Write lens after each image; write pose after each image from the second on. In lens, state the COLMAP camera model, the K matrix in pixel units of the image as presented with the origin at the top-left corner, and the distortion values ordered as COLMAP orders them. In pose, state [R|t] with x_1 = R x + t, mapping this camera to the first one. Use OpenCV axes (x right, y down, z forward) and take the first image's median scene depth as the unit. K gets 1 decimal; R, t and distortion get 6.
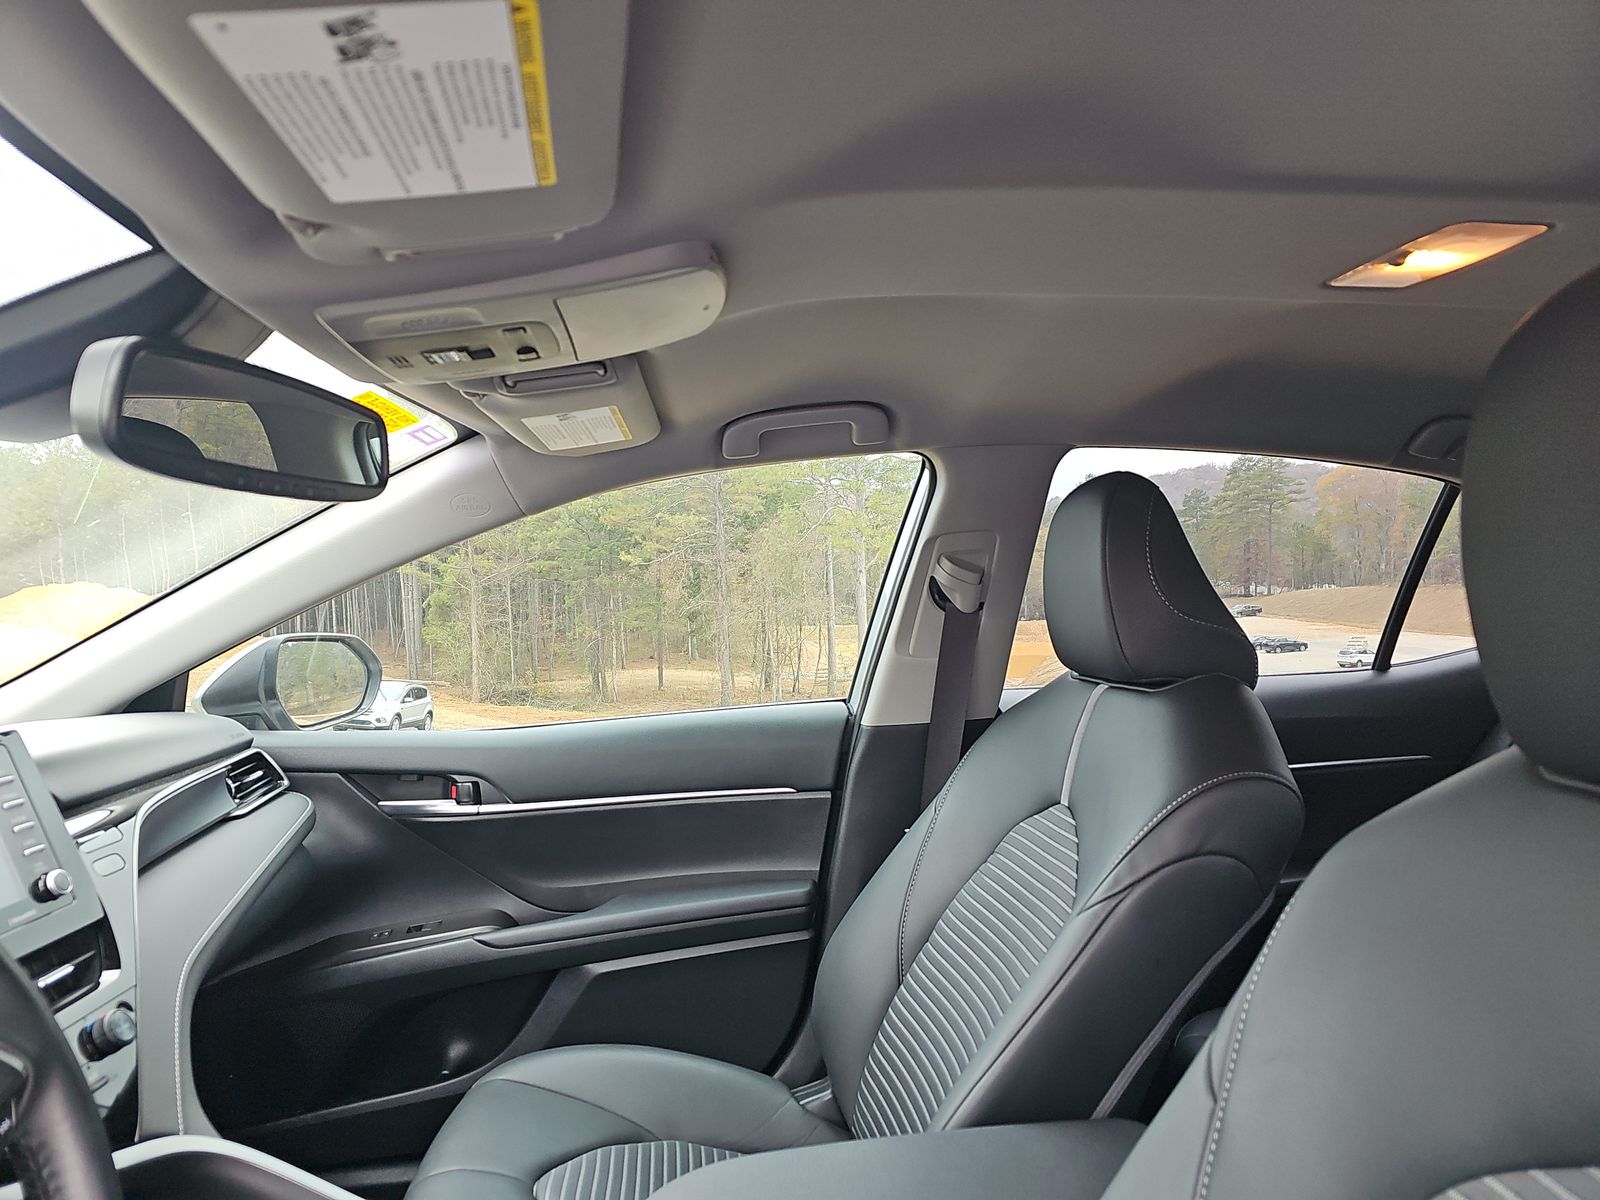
lens RADIAL K [[1034.4, 0, 798.1], [0, 1034.4, 597.7], [0, 0, 1]] dist [0.013309, -0.001374]
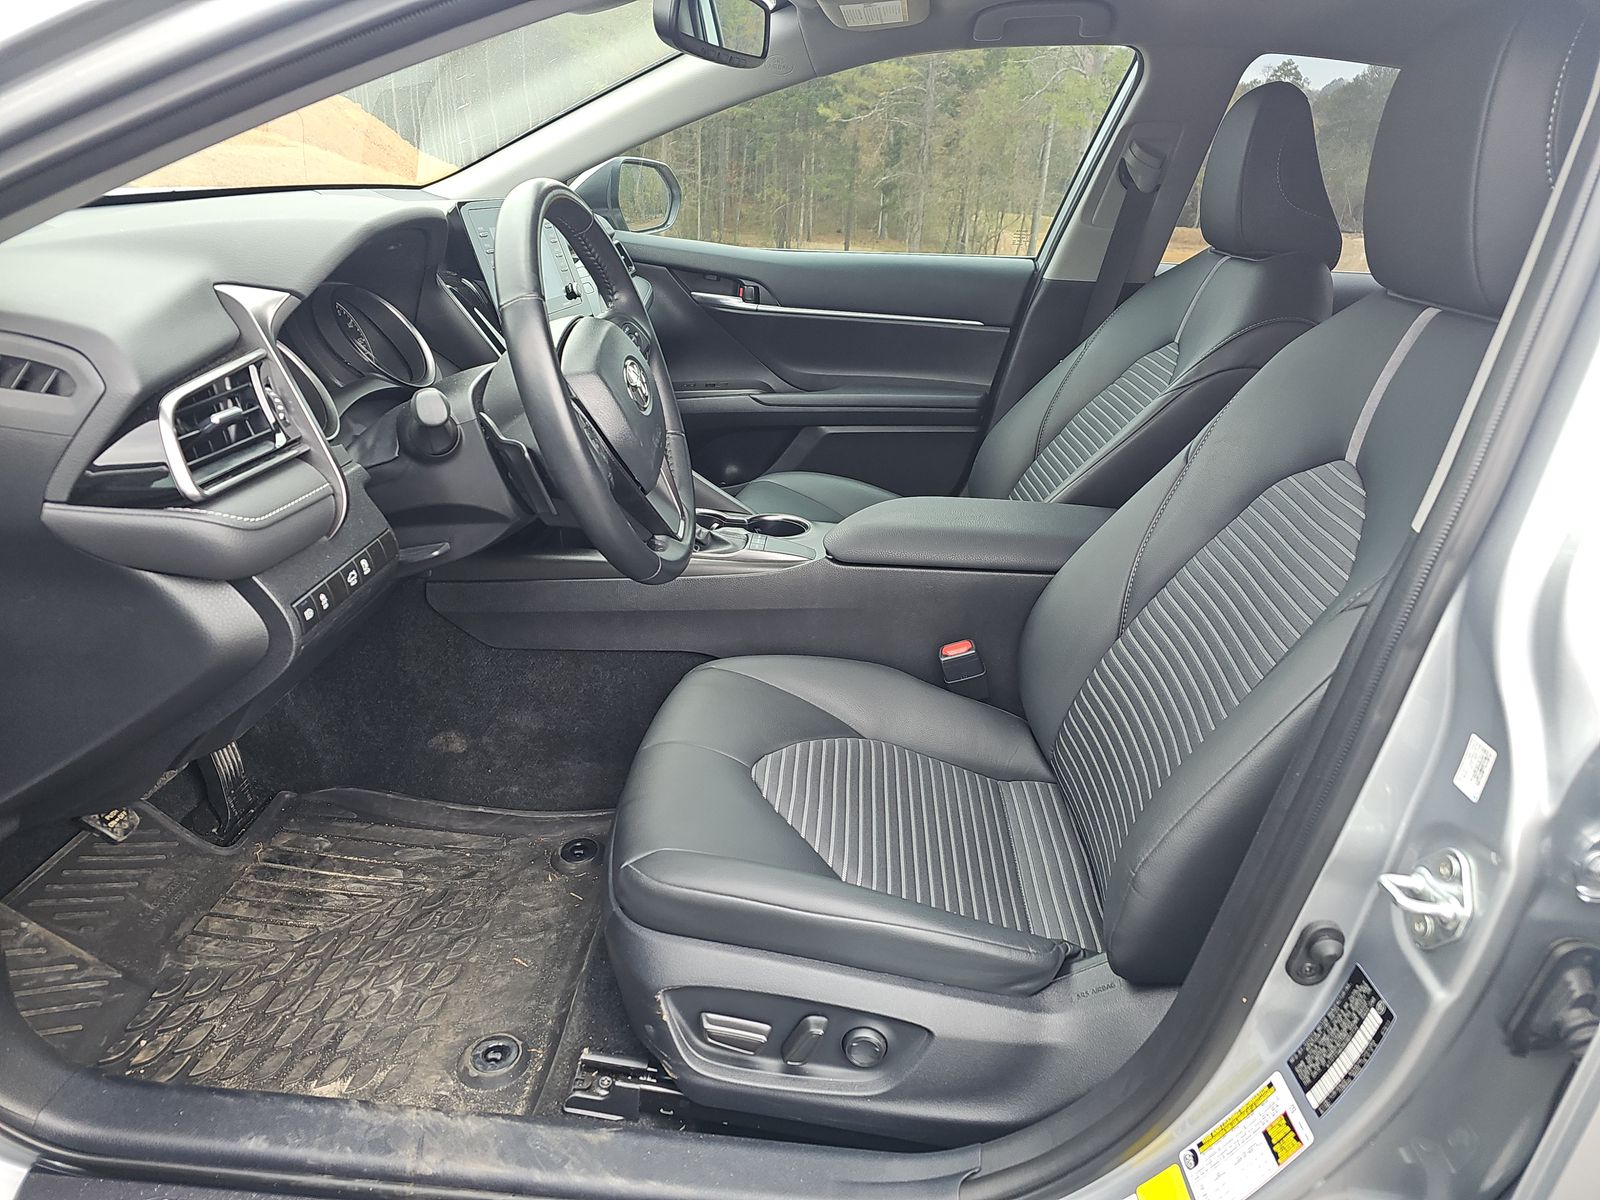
lens RADIAL K [[1034.4, 0, 797.0], [0, 1034.4, 626.7], [0, 0, 1]] dist [0.013309, -0.001374]
pose [[0.978847, 0.160089, -0.127394, -0.005593], [-0.094920, 0.906956, 0.410391, 0.013984], [0.181240, -0.389617, 0.902968, -0.399724]]
